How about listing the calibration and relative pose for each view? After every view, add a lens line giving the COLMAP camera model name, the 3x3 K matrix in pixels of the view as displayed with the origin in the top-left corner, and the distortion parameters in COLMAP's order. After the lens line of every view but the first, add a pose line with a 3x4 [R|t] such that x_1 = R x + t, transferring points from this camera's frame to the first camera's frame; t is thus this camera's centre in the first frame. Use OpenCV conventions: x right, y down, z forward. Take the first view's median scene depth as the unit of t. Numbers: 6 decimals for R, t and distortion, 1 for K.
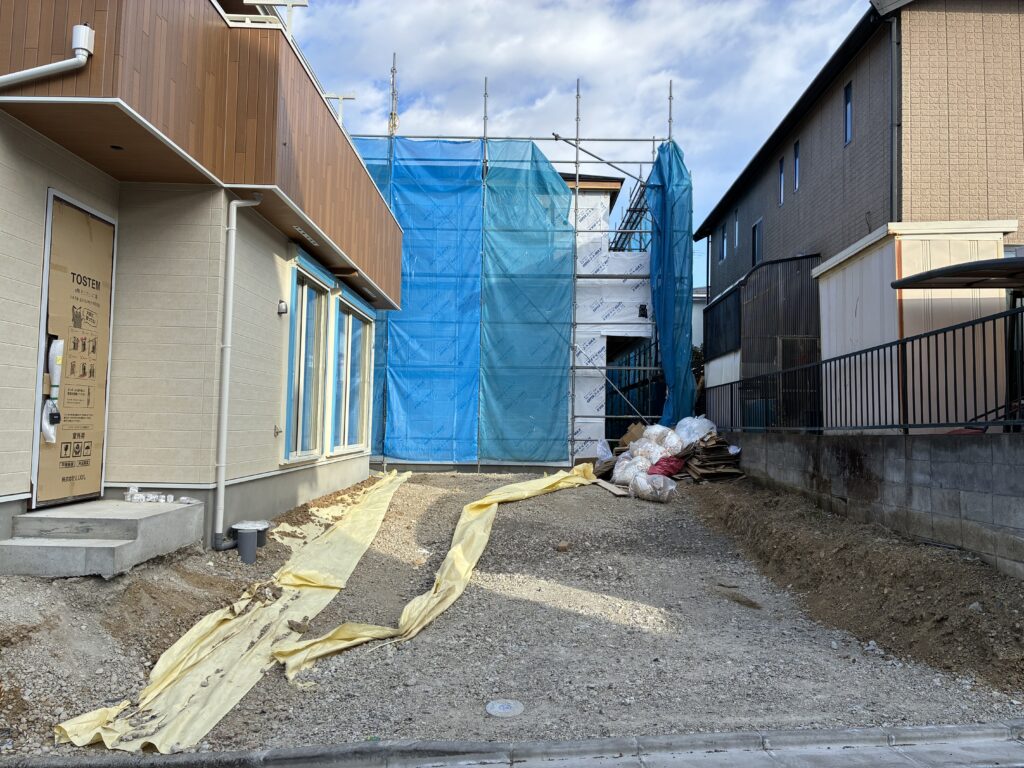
lens RADIAL K [[774.0, 0, 510.2], [0, 774.0, 380.5], [0, 0, 1]] dist [0.057594, -0.063007]
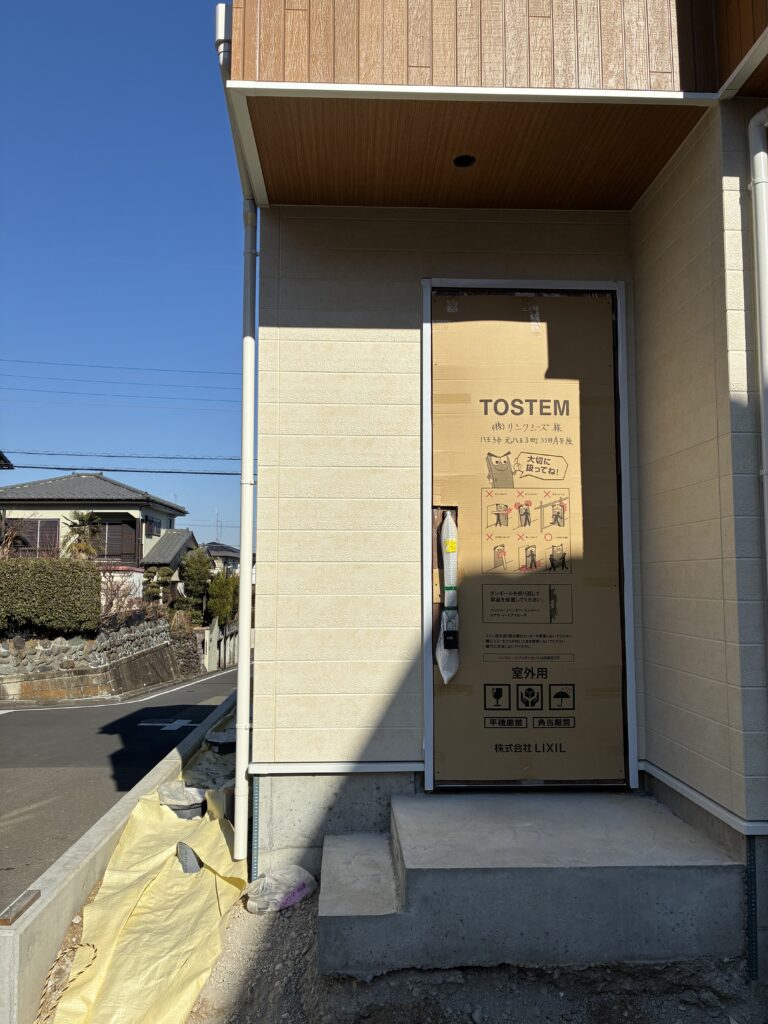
lens RADIAL K [[774.0, 0, 382.5], [0, 774.0, 513.7], [0, 0, 1]] dist [0.057594, -0.063007]
pose [[0.059973, -0.111140, -0.991994, 0.020877], [0.055405, 0.992621, -0.107861, 0.010350], [0.996661, -0.048492, 0.065688, 0.856108]]
